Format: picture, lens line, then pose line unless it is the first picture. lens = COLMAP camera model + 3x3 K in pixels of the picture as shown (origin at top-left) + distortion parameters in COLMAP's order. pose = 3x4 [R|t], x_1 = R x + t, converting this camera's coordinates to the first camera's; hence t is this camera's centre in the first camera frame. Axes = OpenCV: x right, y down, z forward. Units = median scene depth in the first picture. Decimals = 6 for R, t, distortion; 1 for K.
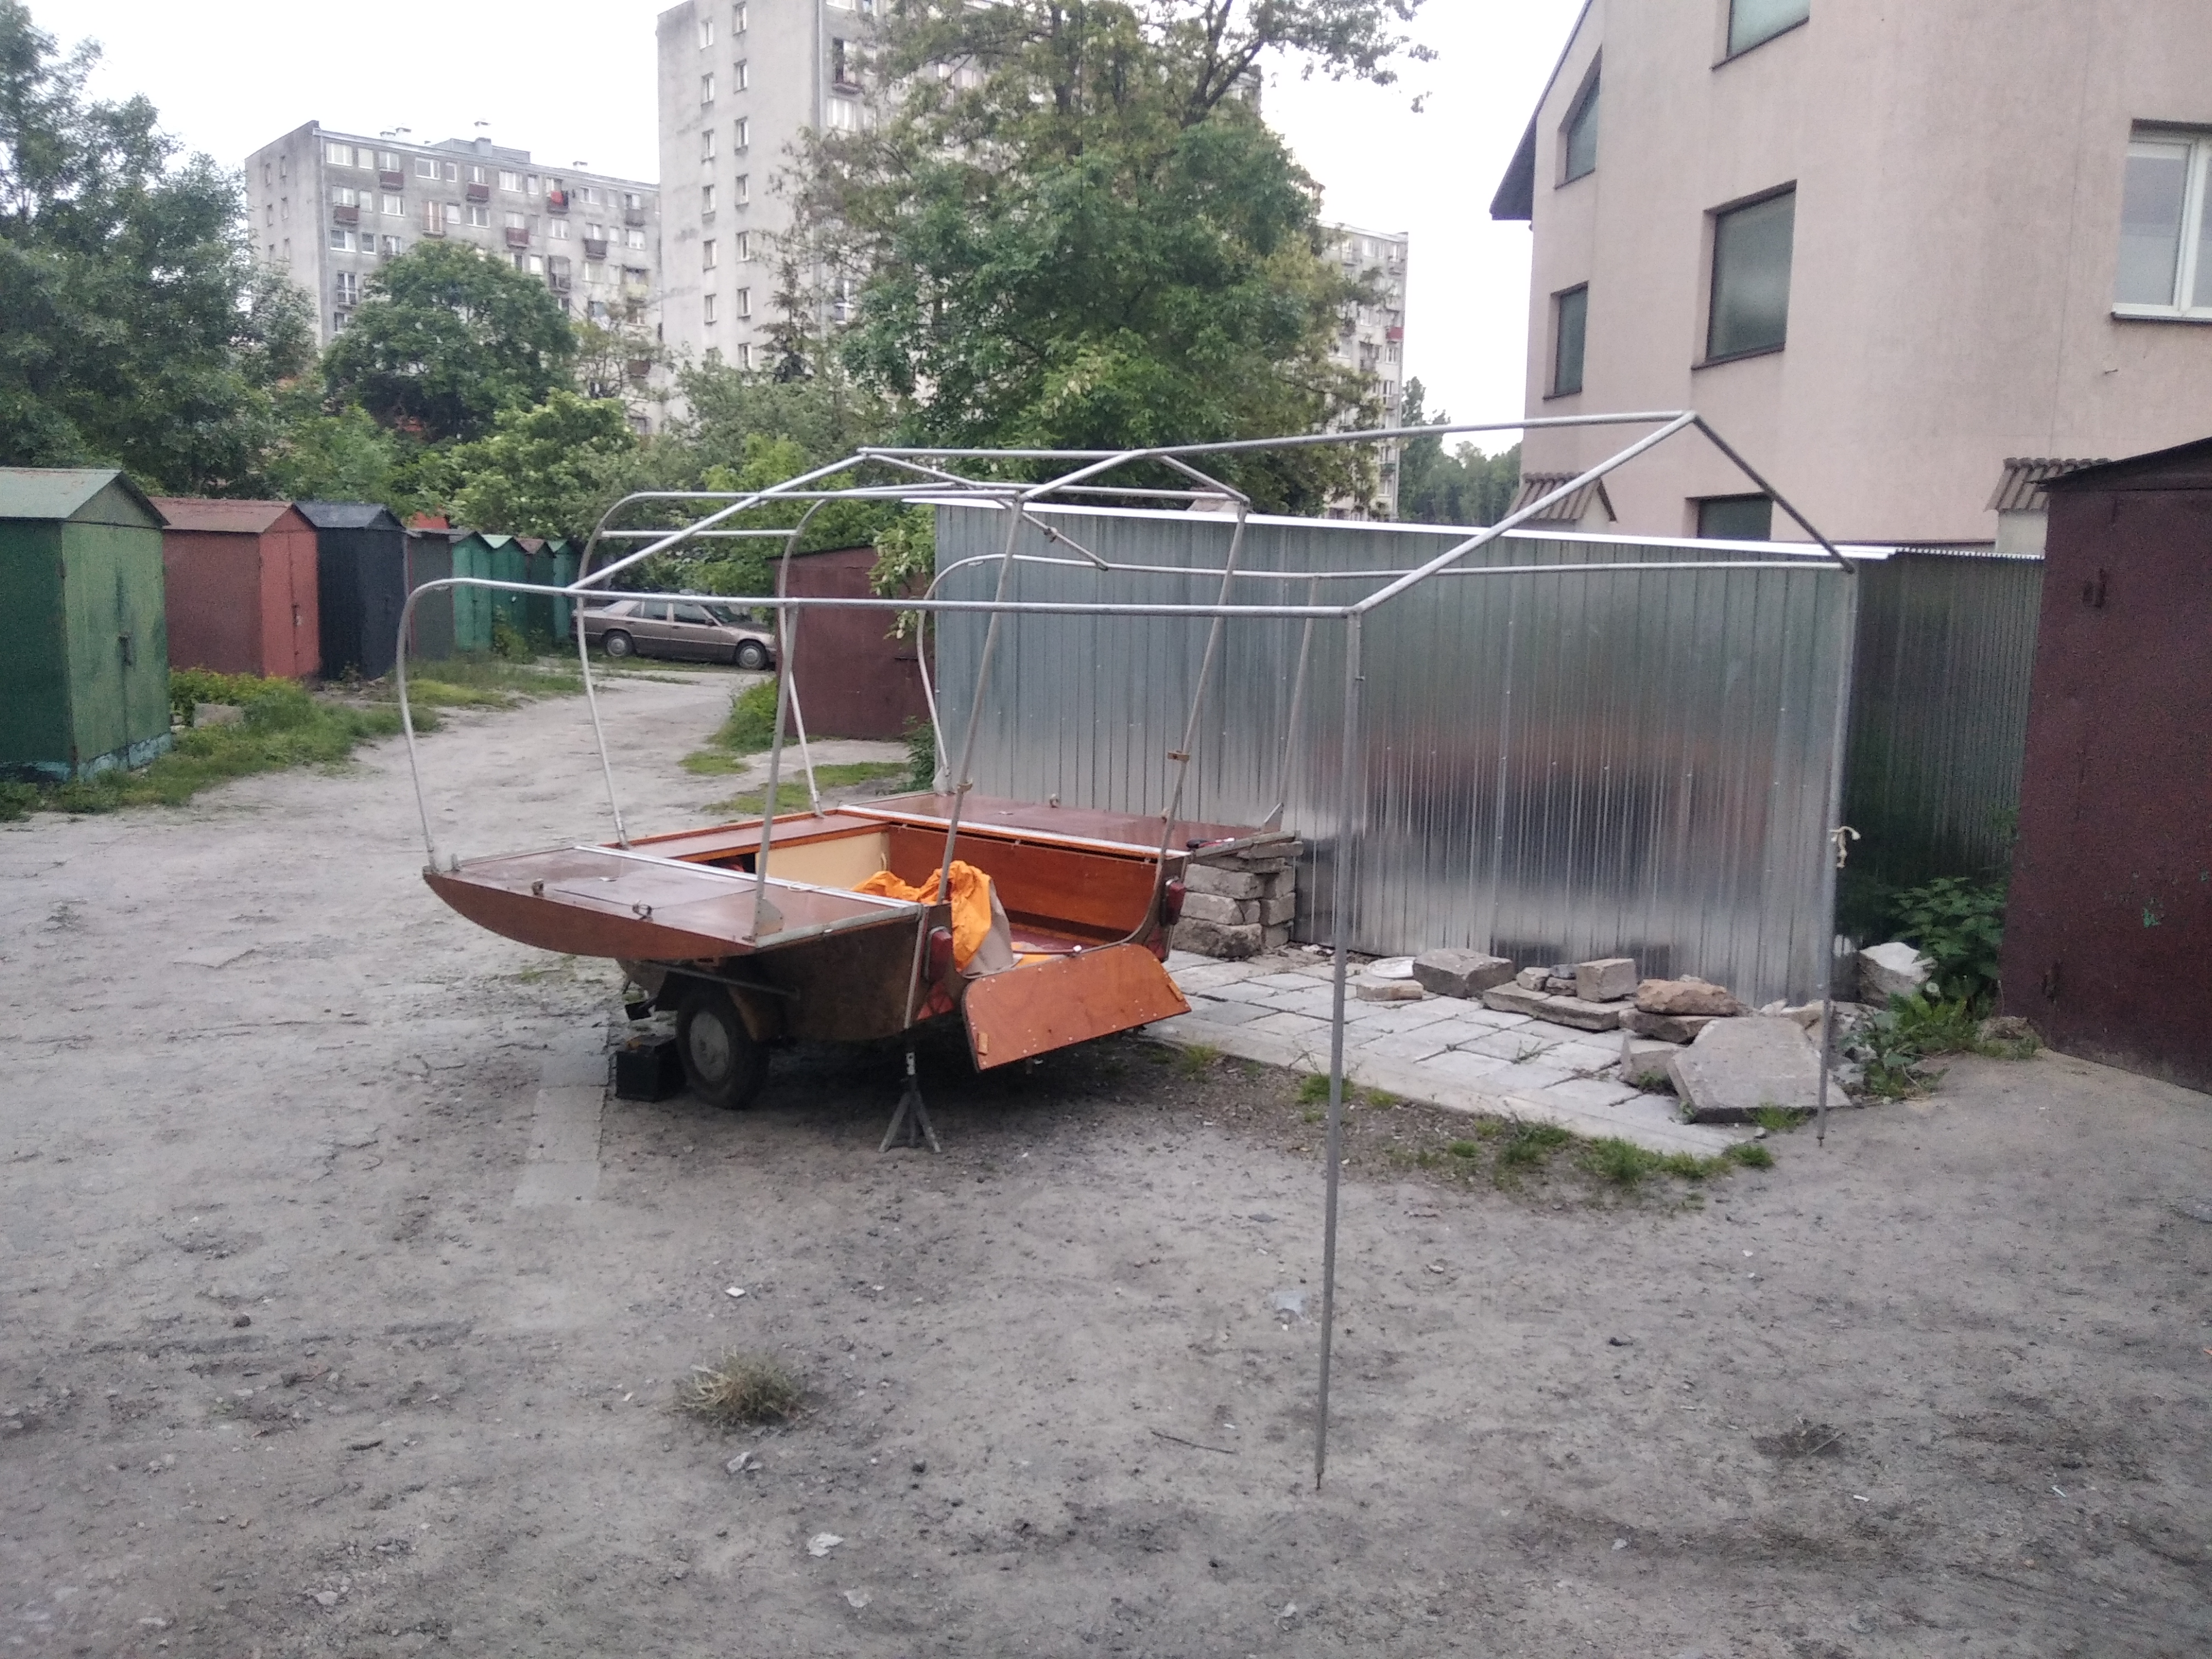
lens RADIAL K [[1794.8, 0, 1108.1], [0, 1794.8, 816.1], [0, 0, 1]] dist [0.067534, -0.104184]
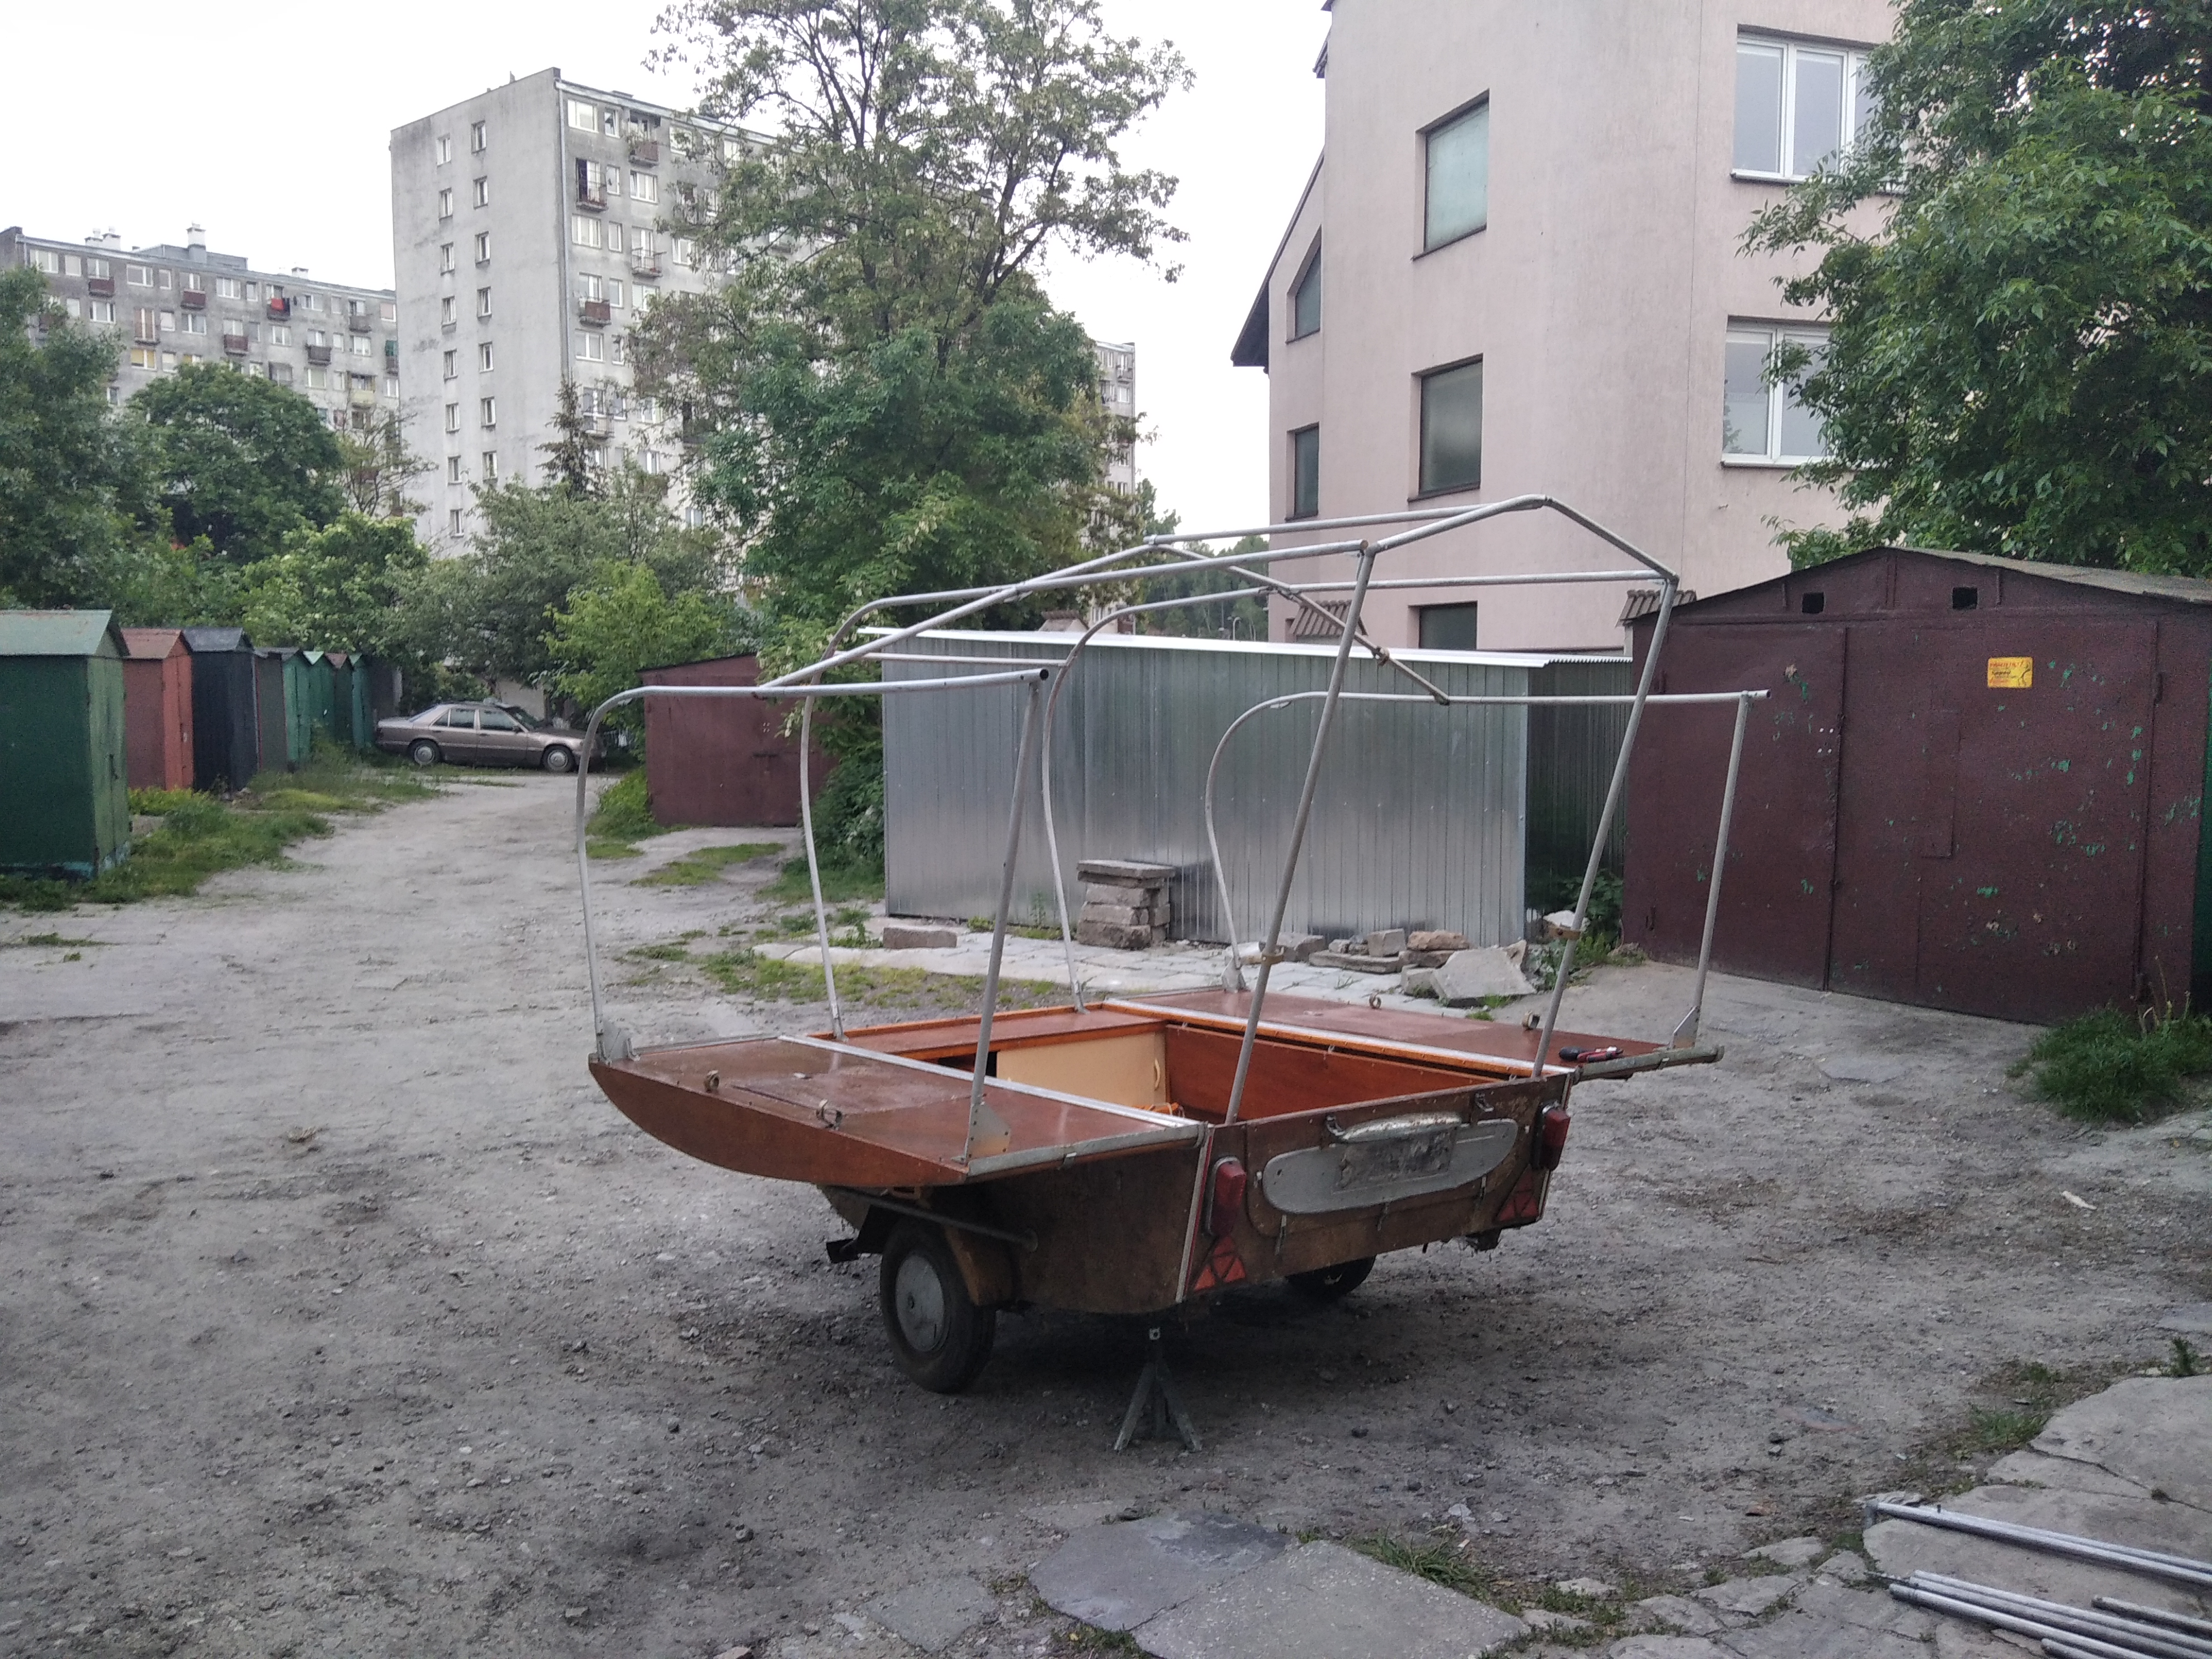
lens RADIAL K [[1794.8, 0, 1125.0], [0, 1794.8, 827.4], [0, 0, 1]] dist [0.067534, -0.104184]
pose [[0.987933, -0.035072, 0.150856, -0.072248], [0.041951, 0.998208, -0.042664, 0.020775], [-0.149089, 0.048478, 0.987635, -0.202747]]
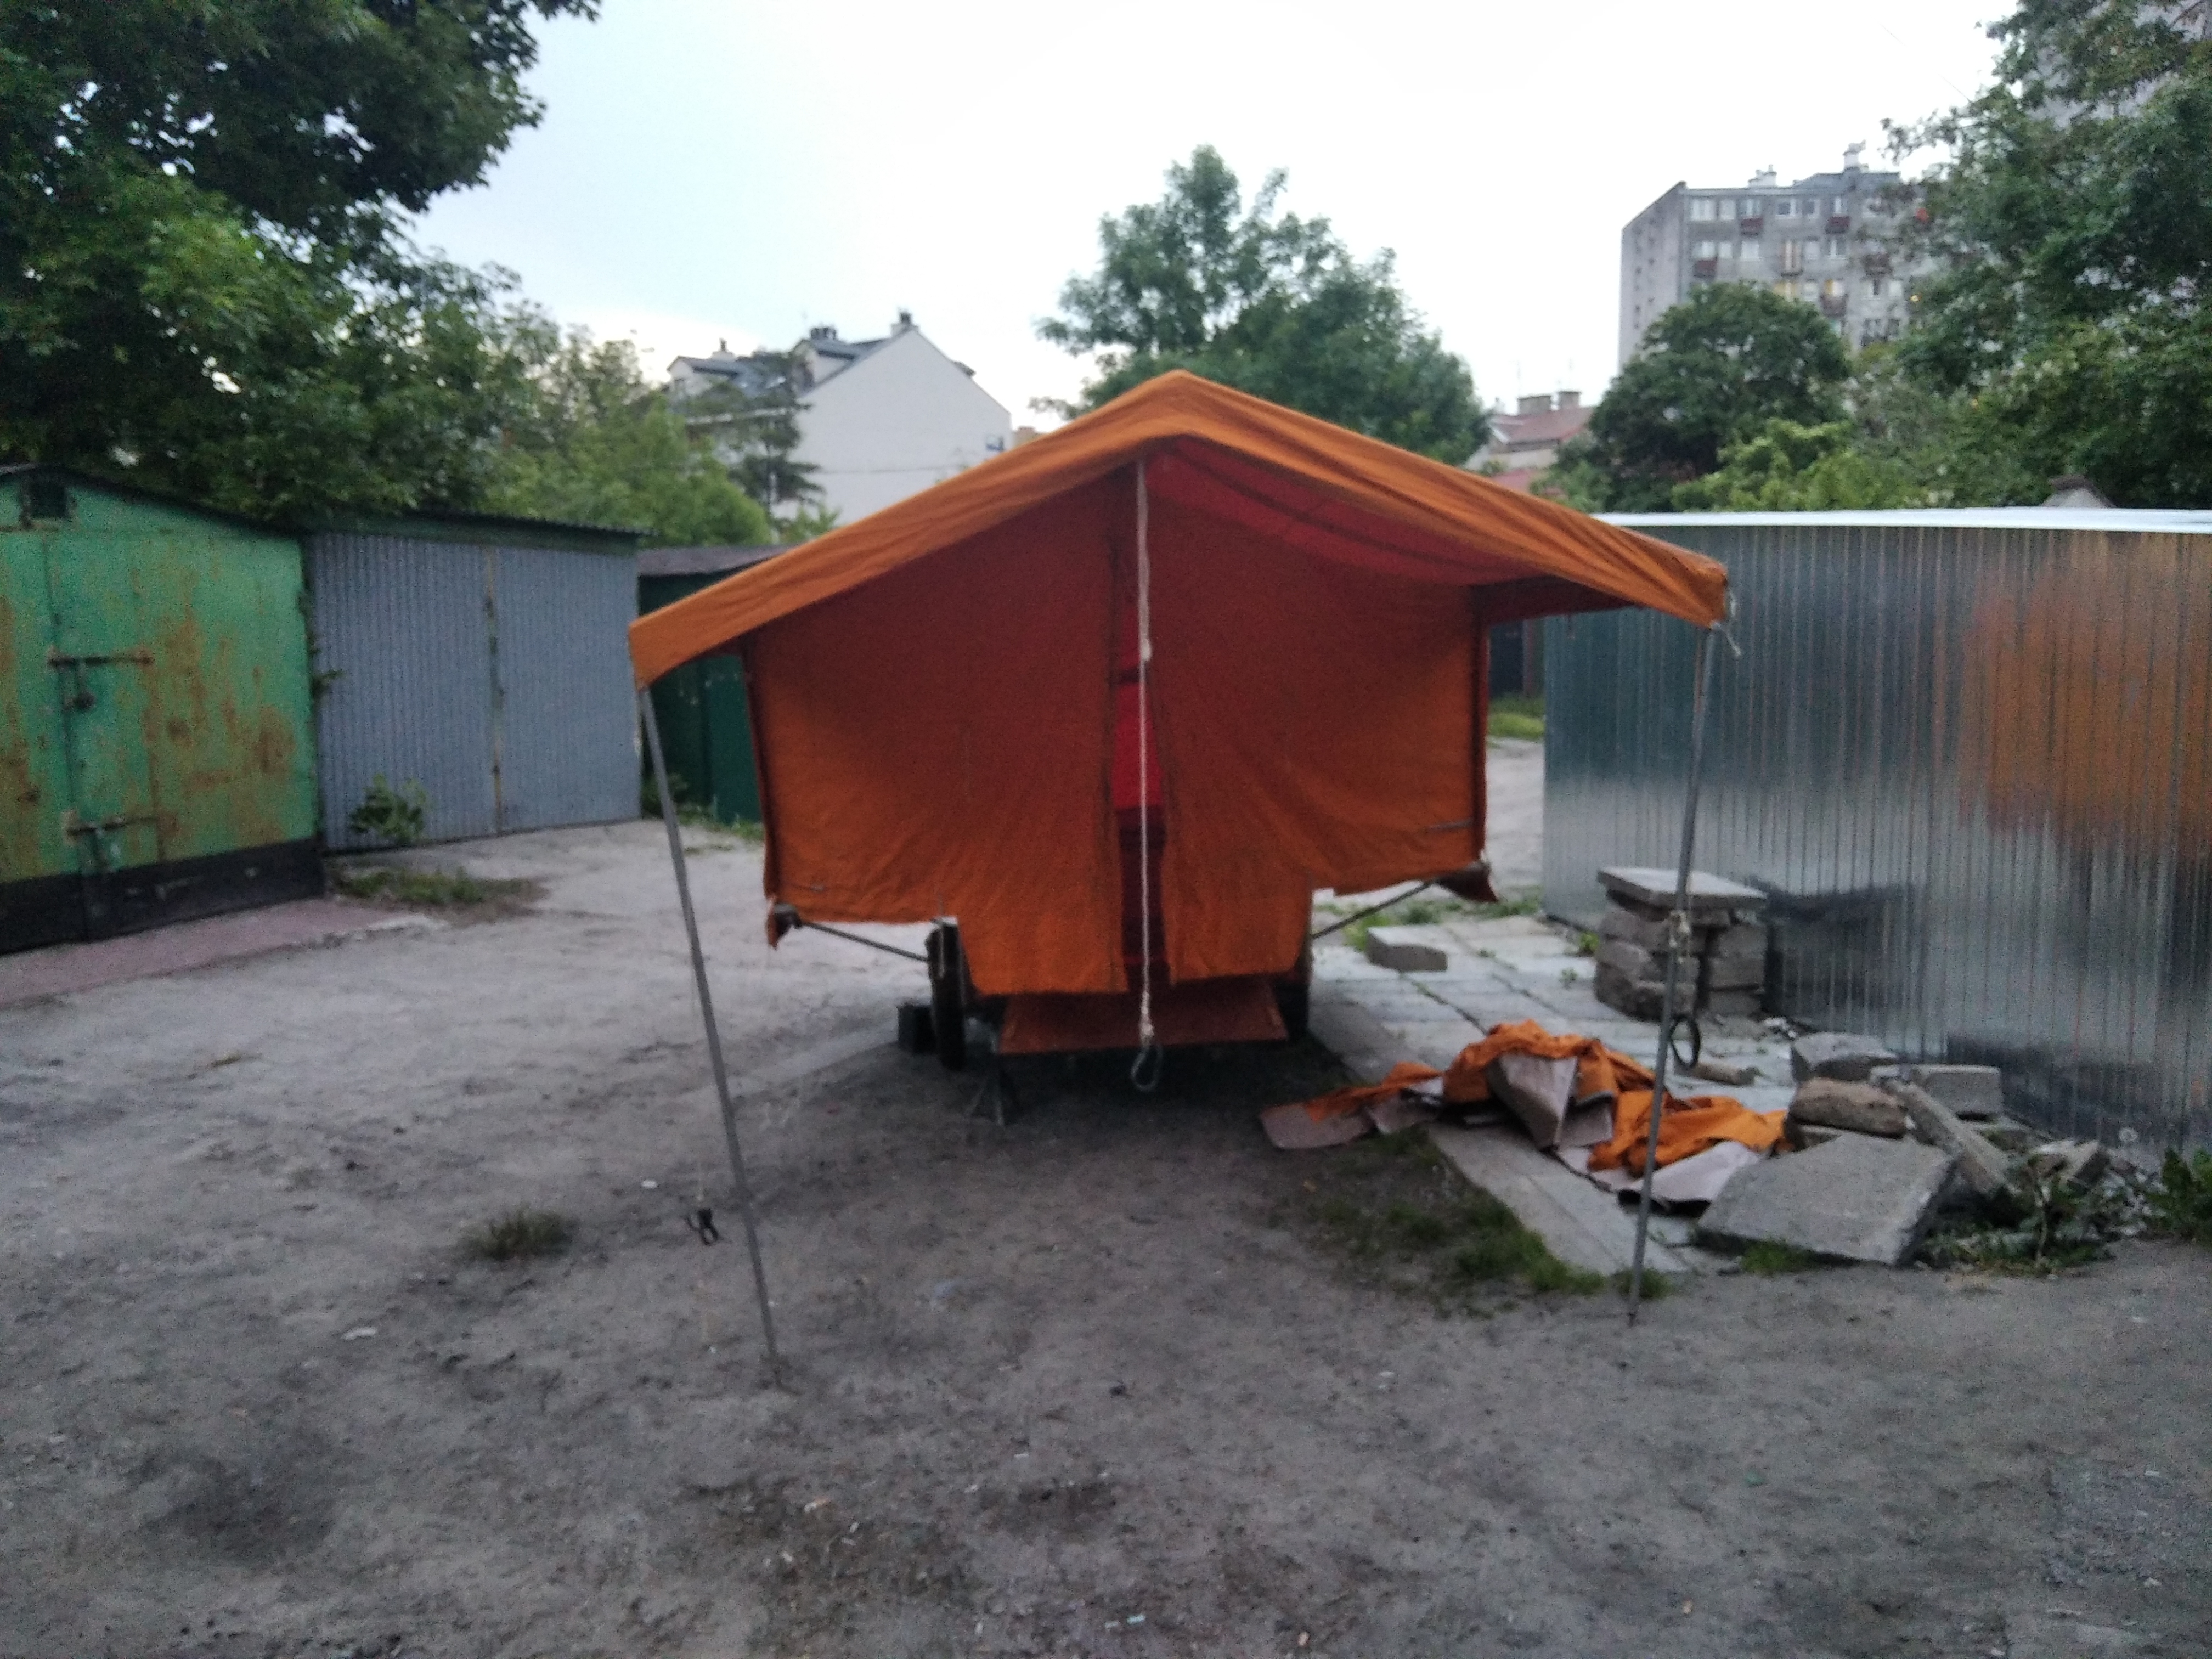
lens RADIAL K [[1794.8, 0, 1098.6], [0, 1794.8, 844.3], [0, 0, 1]] dist [0.067534, -0.104184]
pose [[0.744110, 0.059457, -0.665406, 0.220859], [-0.063447, 0.997819, 0.018208, -0.002841], [0.665037, 0.028670, 0.746260, 0.069808]]
